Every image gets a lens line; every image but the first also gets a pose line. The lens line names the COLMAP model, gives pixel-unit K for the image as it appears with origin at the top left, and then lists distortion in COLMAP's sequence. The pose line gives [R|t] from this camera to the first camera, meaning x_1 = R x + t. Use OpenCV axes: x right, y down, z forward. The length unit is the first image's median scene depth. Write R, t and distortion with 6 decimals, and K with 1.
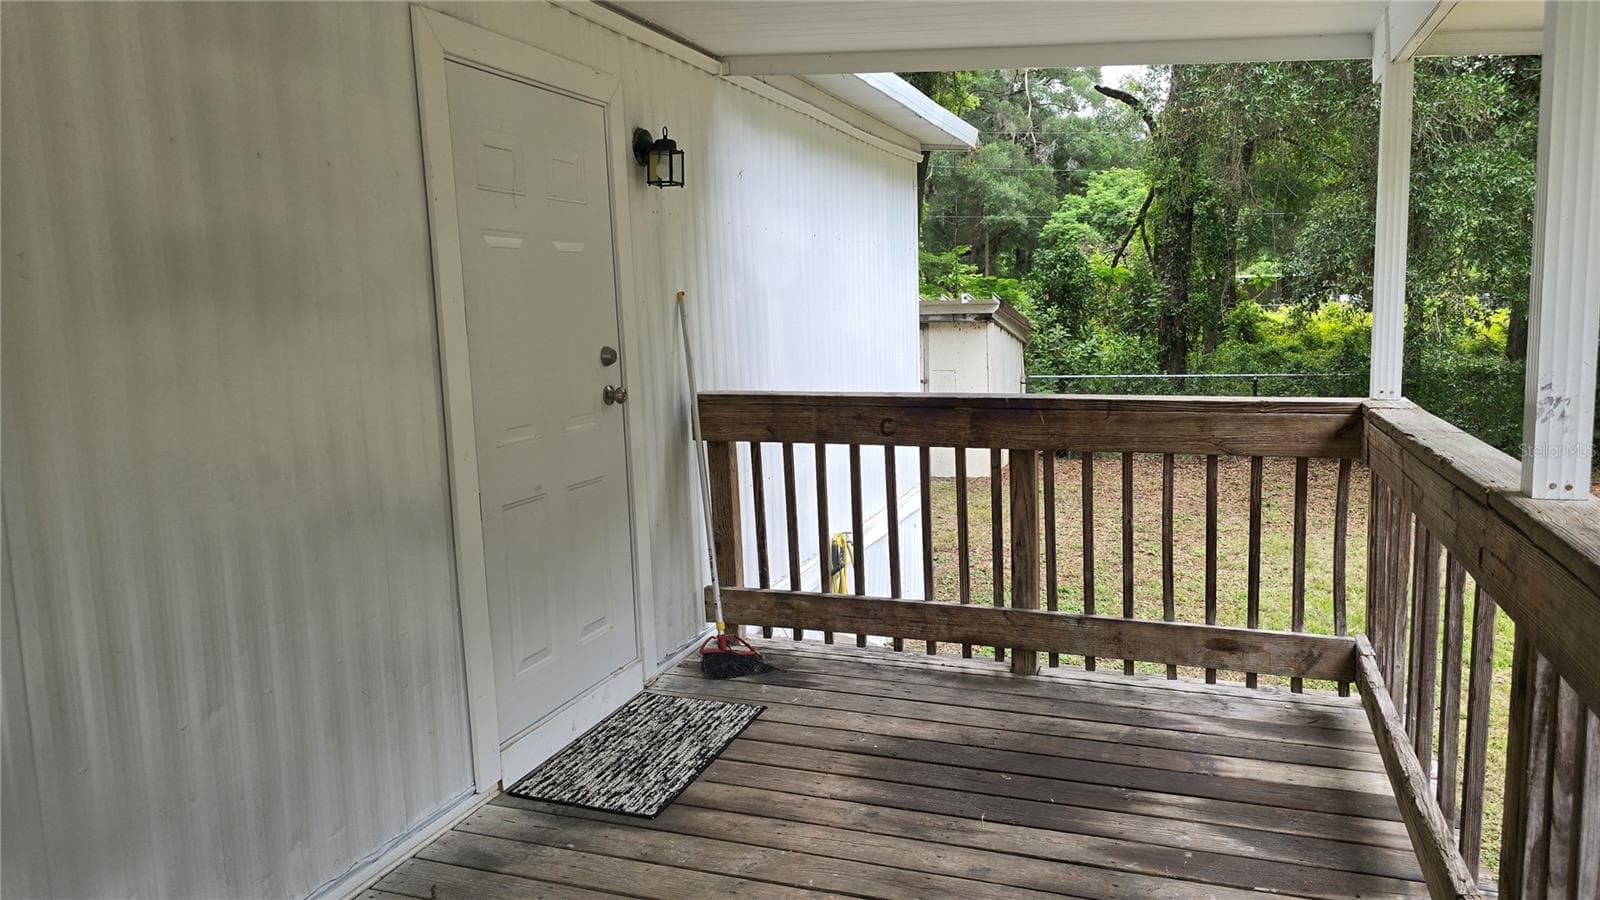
lens RADIAL K [[1066.9, 0, 806.7], [0, 1066.9, 437.6], [0, 0, 1]] dist [0.069111, -0.067578]
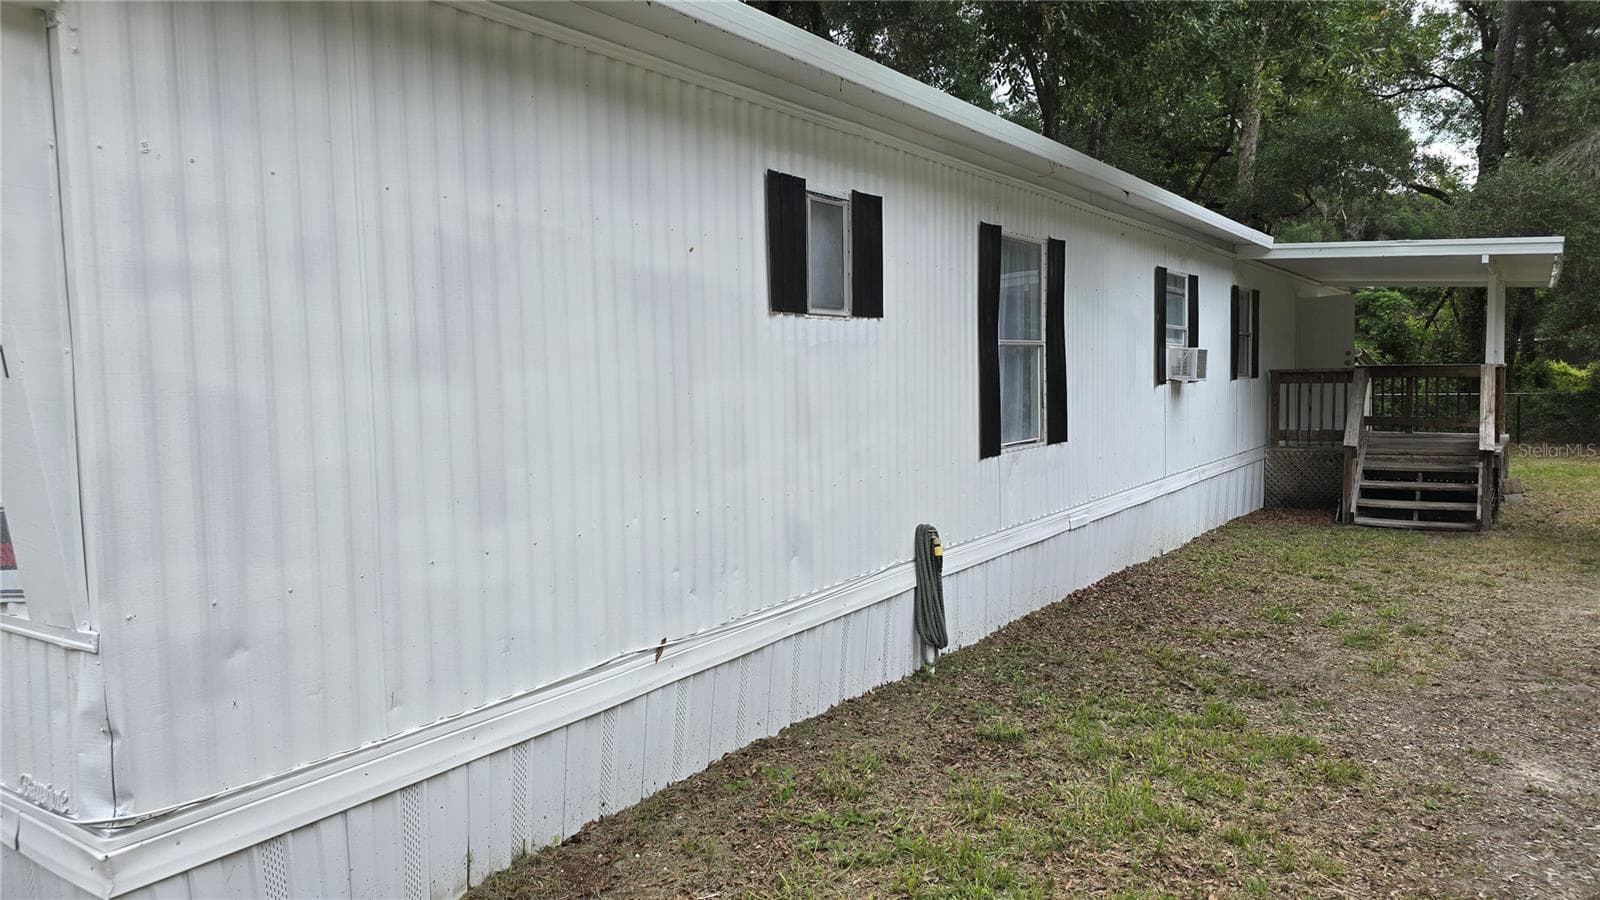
lens RADIAL K [[1066.9, 0, 806.7], [0, 1066.9, 437.6], [0, 0, 1]] dist [0.069111, -0.067578]
pose [[0.971239, 0.014371, -0.237675, -0.105424], [-0.028688, 0.997968, -0.056886, 0.053792], [0.236374, 0.062068, 0.969678, -0.362366]]
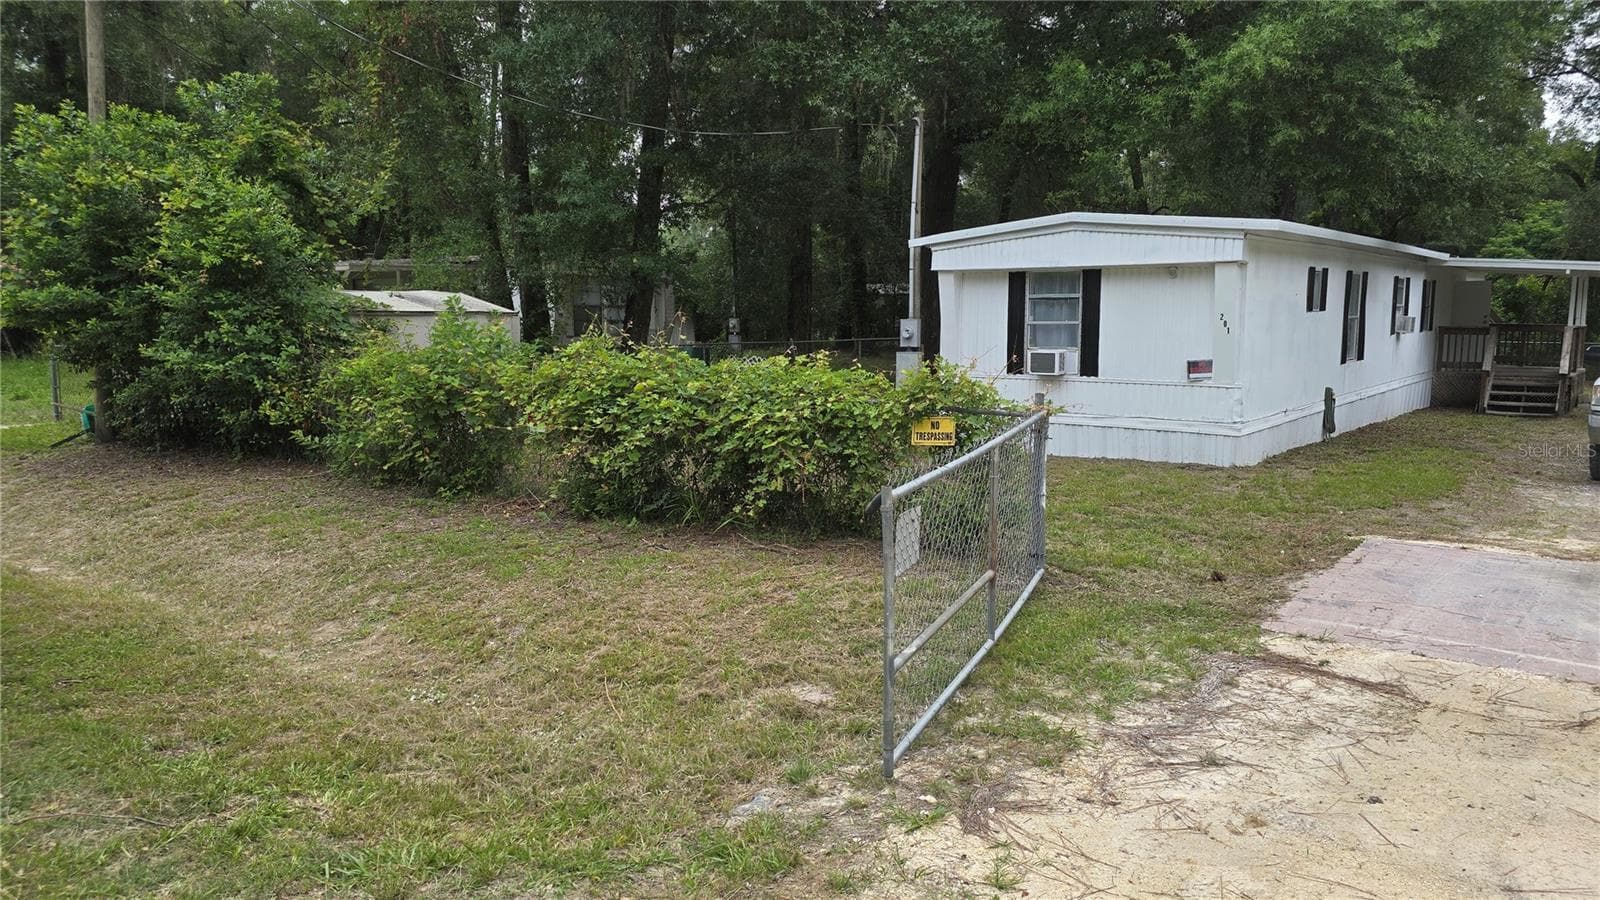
lens RADIAL K [[1066.9, 0, 806.7], [0, 1066.9, 437.6], [0, 0, 1]] dist [0.069111, -0.067578]
pose [[0.949381, 0.058966, -0.308544, -0.192004], [-0.059065, 0.998213, 0.009027, 0.086701], [0.308525, 0.009654, 0.951167, -0.688685]]
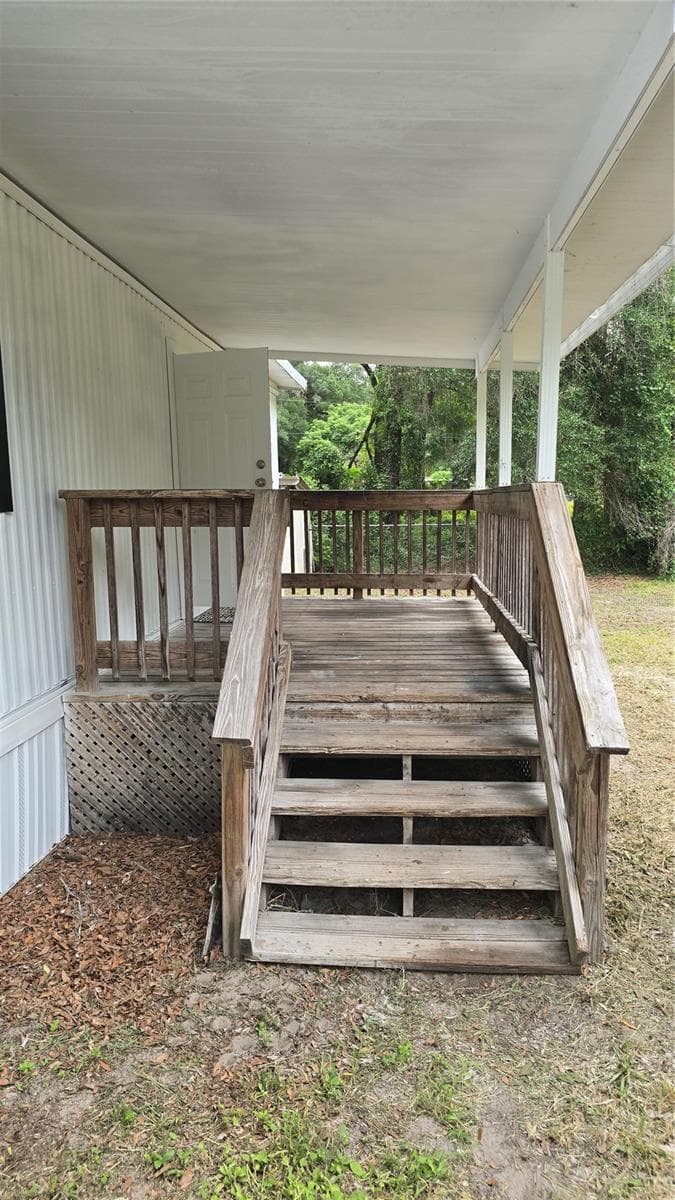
lens RADIAL K [[800.2, 0, 339.8], [0, 800.2, 609.0], [0, 0, 1]] dist [0.069111, -0.067578]
pose [[0.963100, -0.026040, 0.267881, -0.032721], [0.022722, 0.999622, 0.015480, 0.019592], [-0.268182, -0.008822, 0.963328, -0.077686]]
